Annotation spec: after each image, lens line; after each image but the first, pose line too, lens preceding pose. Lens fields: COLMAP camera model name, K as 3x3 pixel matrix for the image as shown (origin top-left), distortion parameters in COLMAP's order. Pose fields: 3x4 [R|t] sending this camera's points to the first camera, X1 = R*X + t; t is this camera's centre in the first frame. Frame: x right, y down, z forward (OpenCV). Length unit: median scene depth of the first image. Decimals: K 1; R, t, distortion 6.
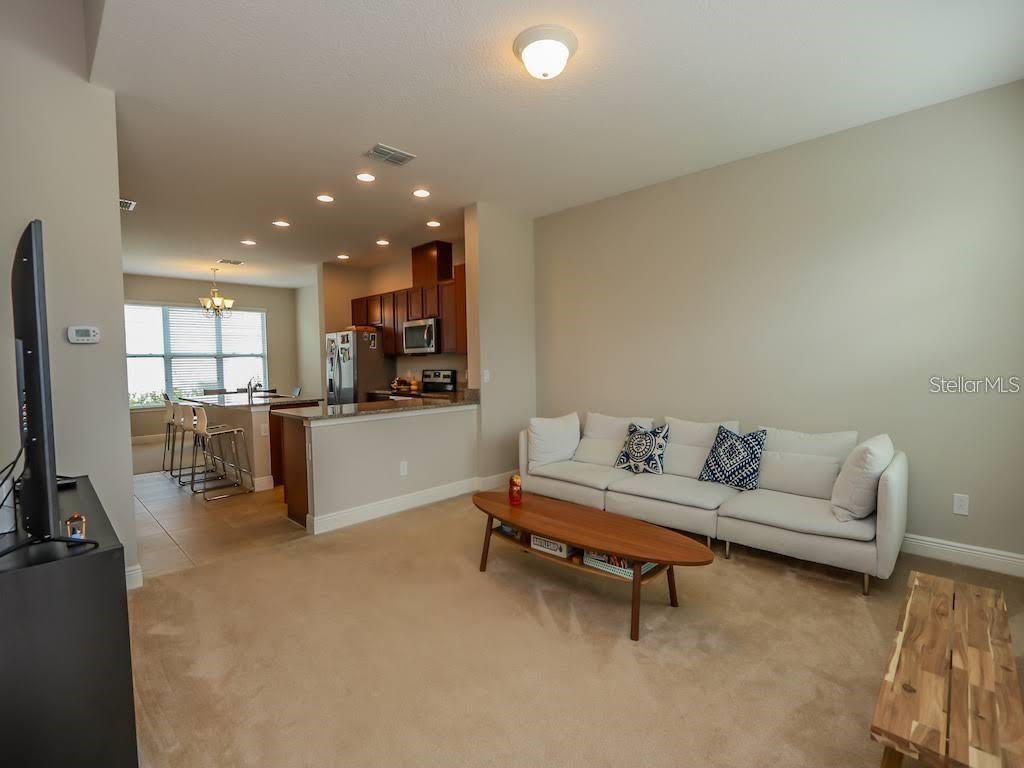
lens RADIAL K [[469.2, 0, 518.2], [0, 469.2, 384.8], [0, 0, 1]] dist [-0.000949, -0.000121]
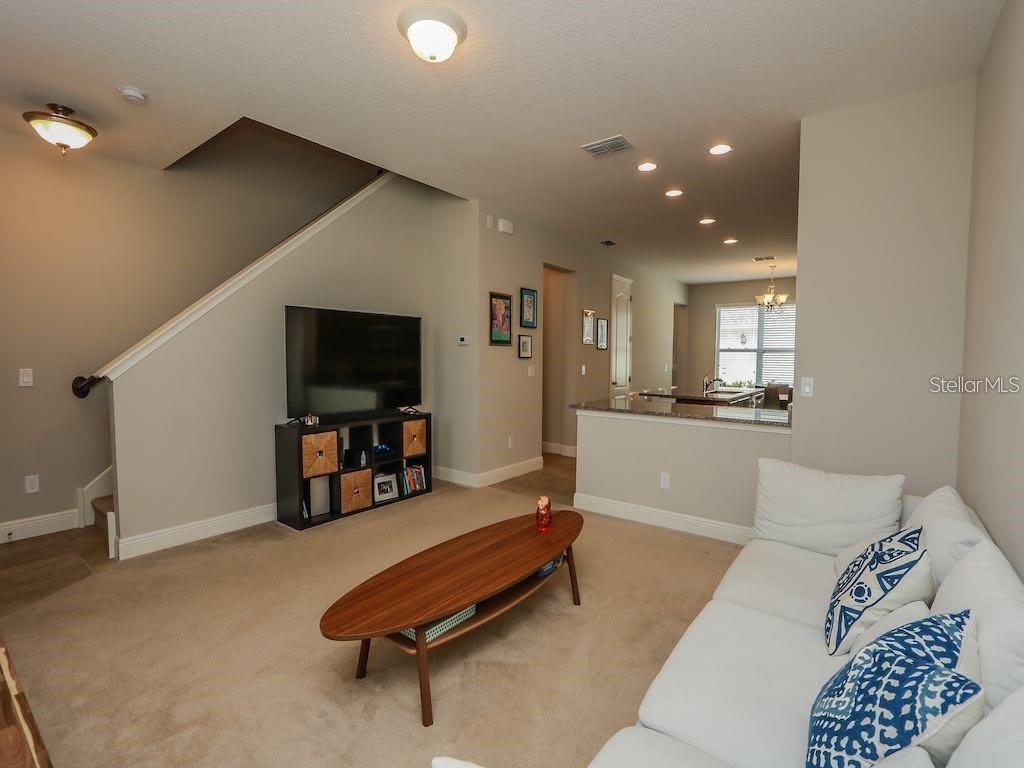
lens RADIAL K [[469.2, 0, 518.2], [0, 469.2, 384.8], [0, 0, 1]] dist [-0.000949, -0.000121]
pose [[0.111218, 0.071807, -0.991198, 0.533392], [-0.054821, 0.996311, 0.066026, -0.040467], [0.992283, 0.046995, 0.114744, 0.552980]]
